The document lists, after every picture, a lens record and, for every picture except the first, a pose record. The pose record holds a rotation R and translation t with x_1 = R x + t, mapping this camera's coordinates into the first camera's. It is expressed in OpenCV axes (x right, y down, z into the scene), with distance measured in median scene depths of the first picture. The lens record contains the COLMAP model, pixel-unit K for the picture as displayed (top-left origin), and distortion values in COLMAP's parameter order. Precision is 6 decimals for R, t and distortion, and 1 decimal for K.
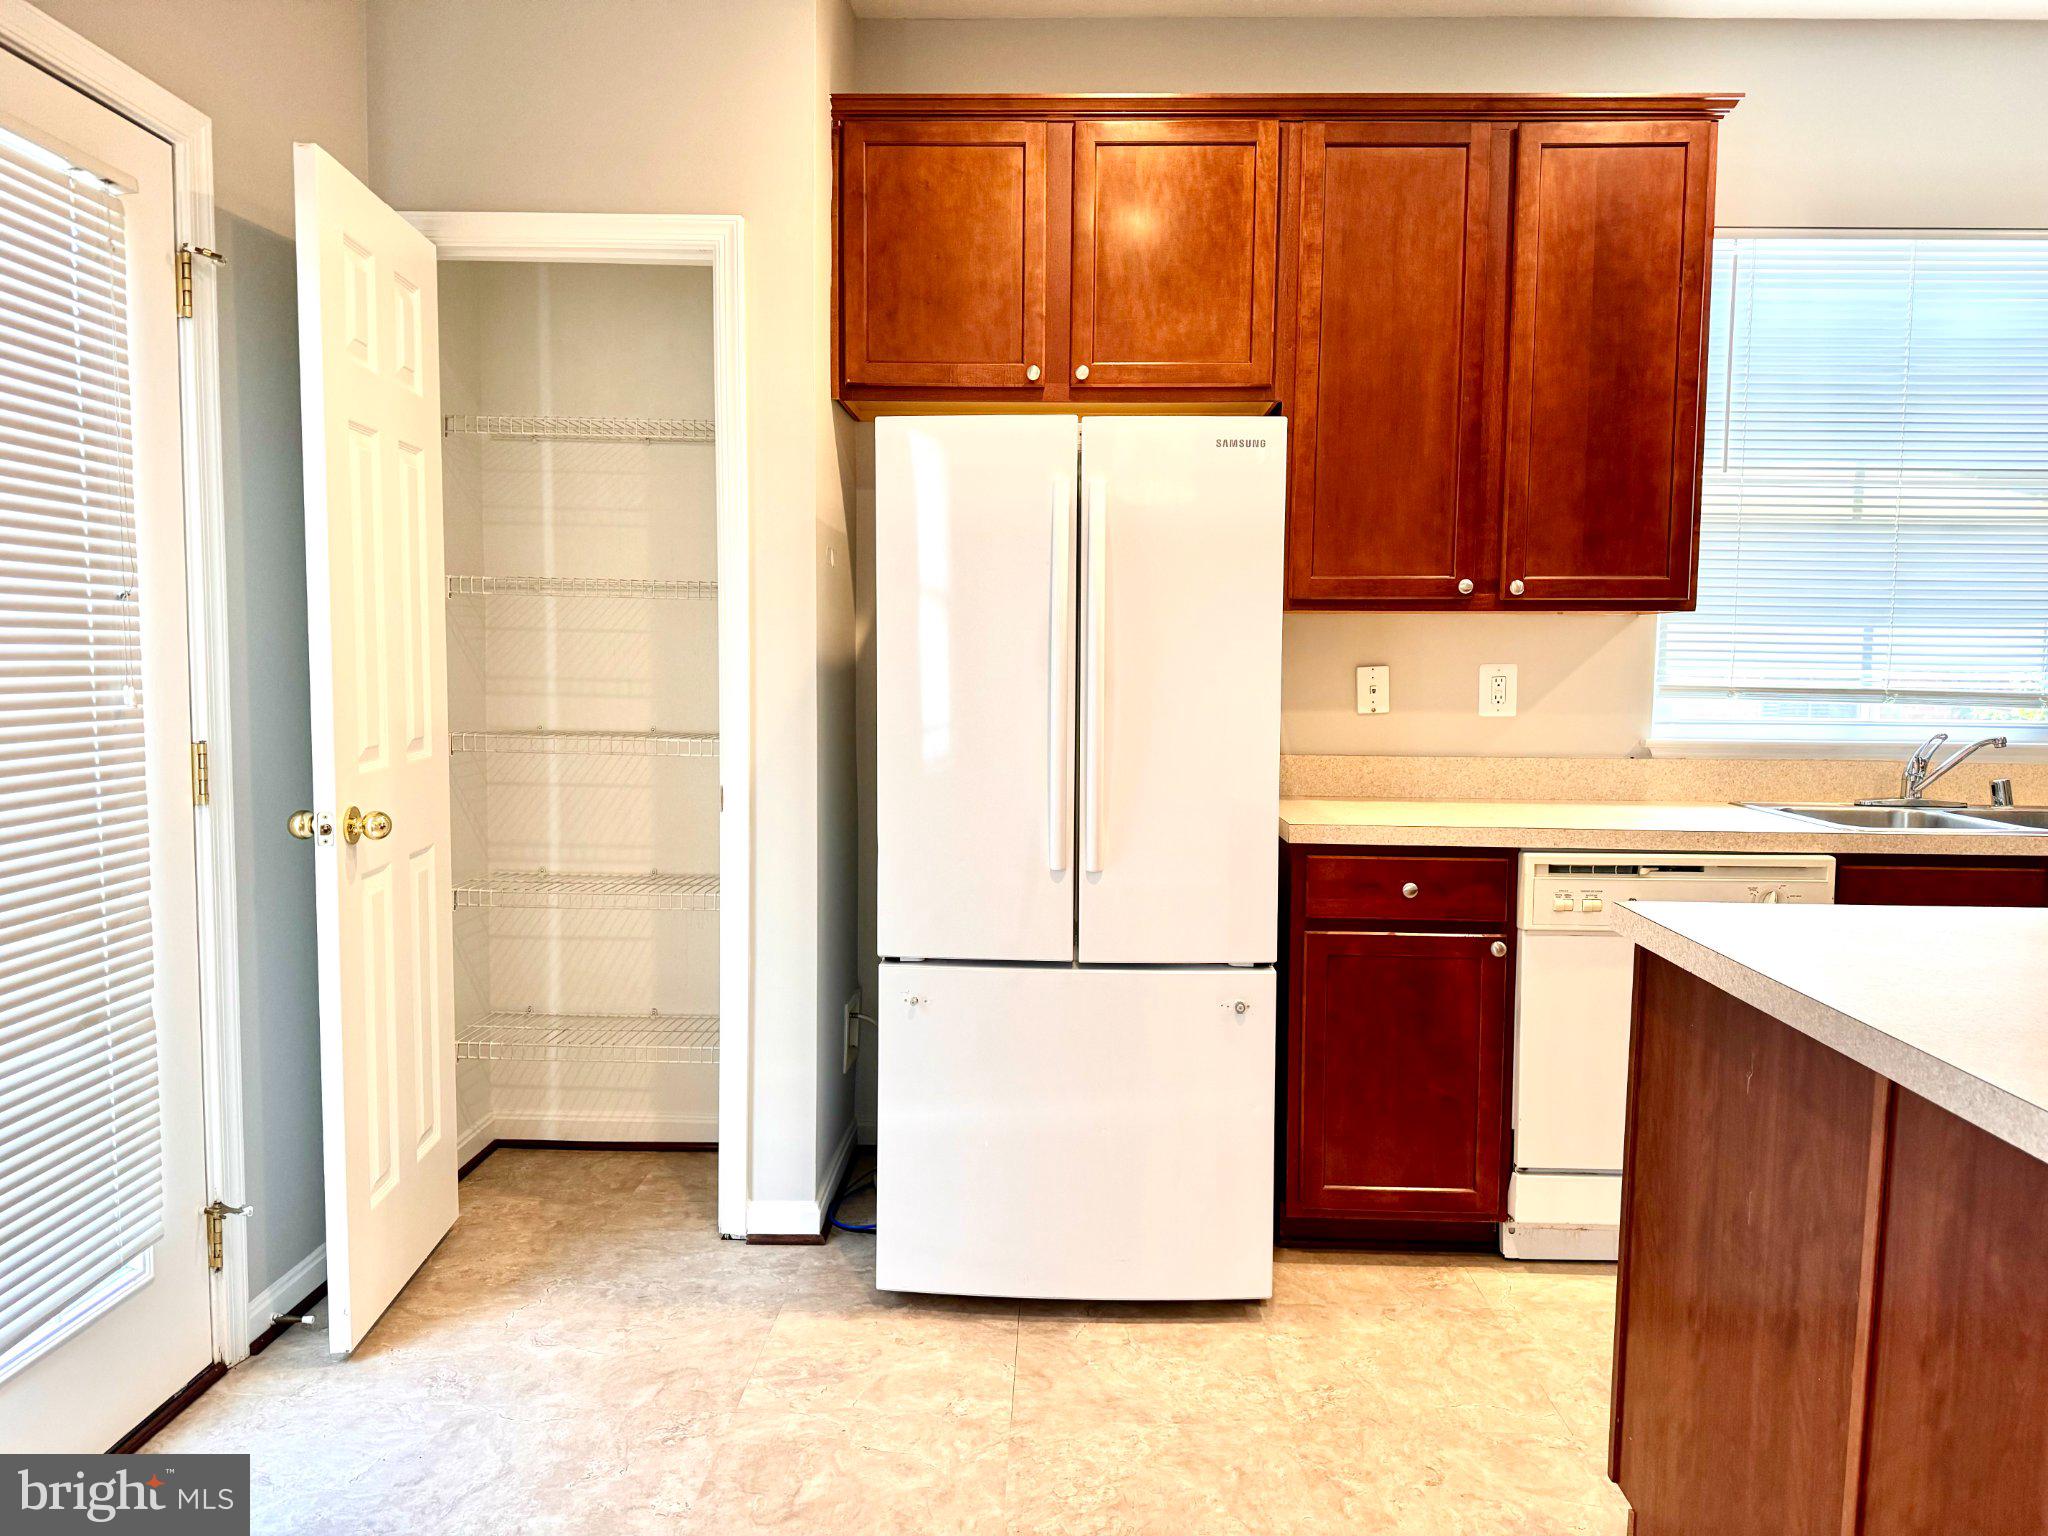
lens RADIAL K [[1447.0, 0, 1024.0], [0, 1447.0, 768.0], [0, 0, 1]] dist [-0.004257, -0.002540]
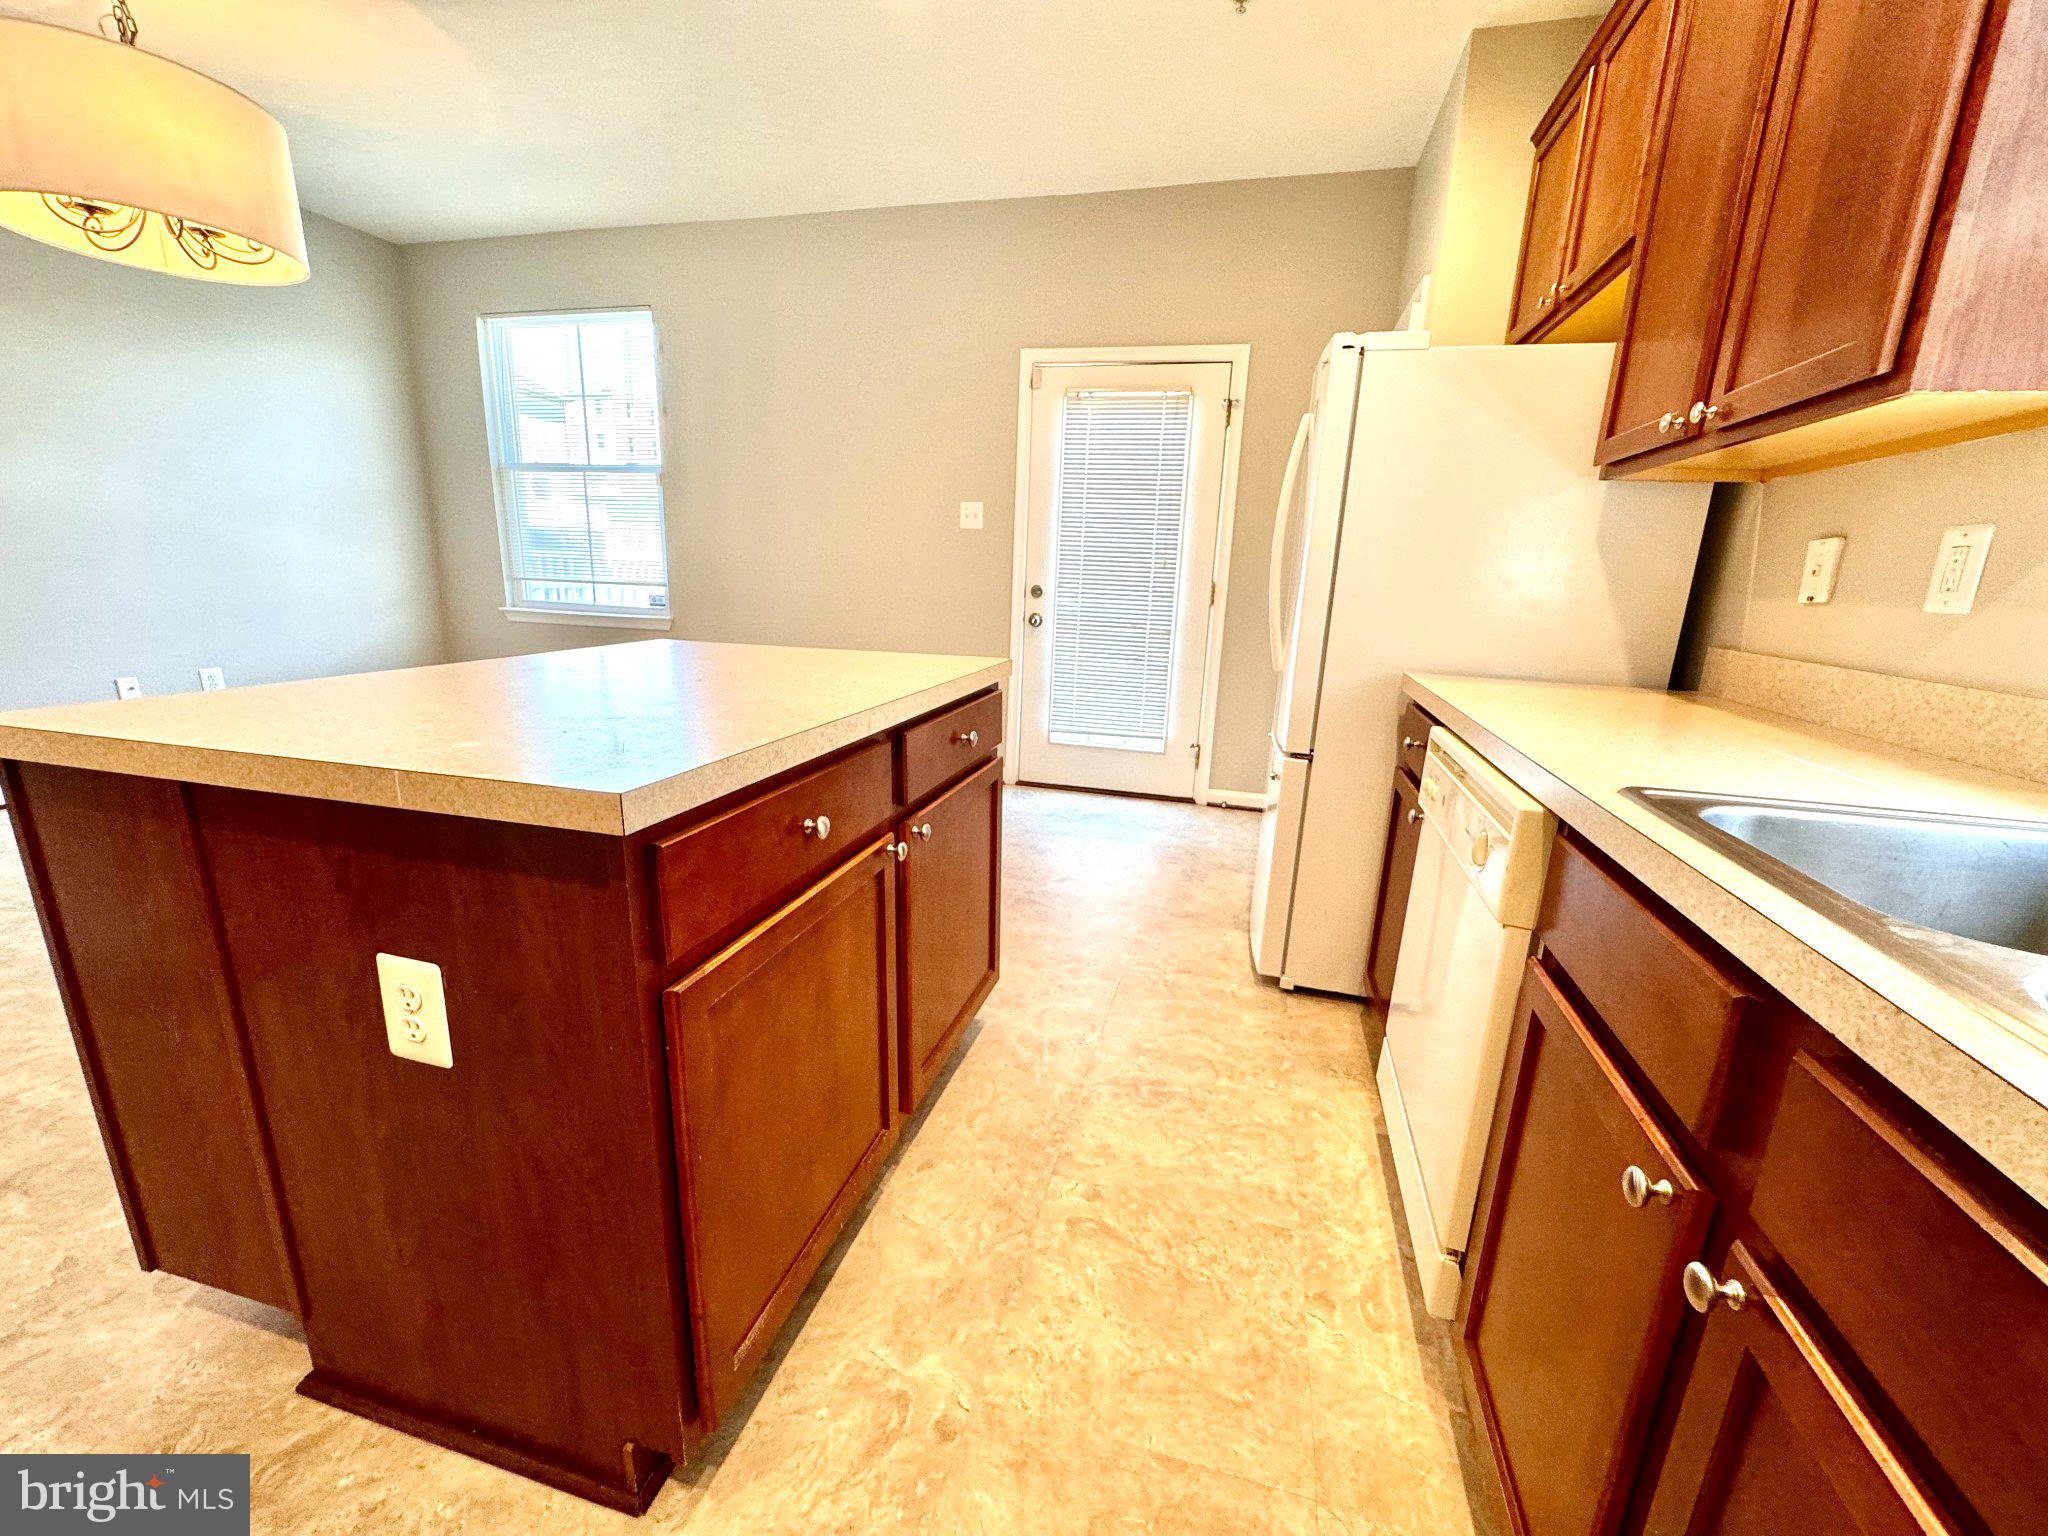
lens RADIAL K [[820.1, 0, 1024.0], [0, 820.1, 768.0], [0, 0, 1]] dist [0.001445, -0.000008]
pose [[-0.240361, 0.213865, -0.946831, 0.954017], [-0.111718, 0.962850, 0.245844, -0.017775], [0.964233, 0.164869, -0.207539, 0.878634]]
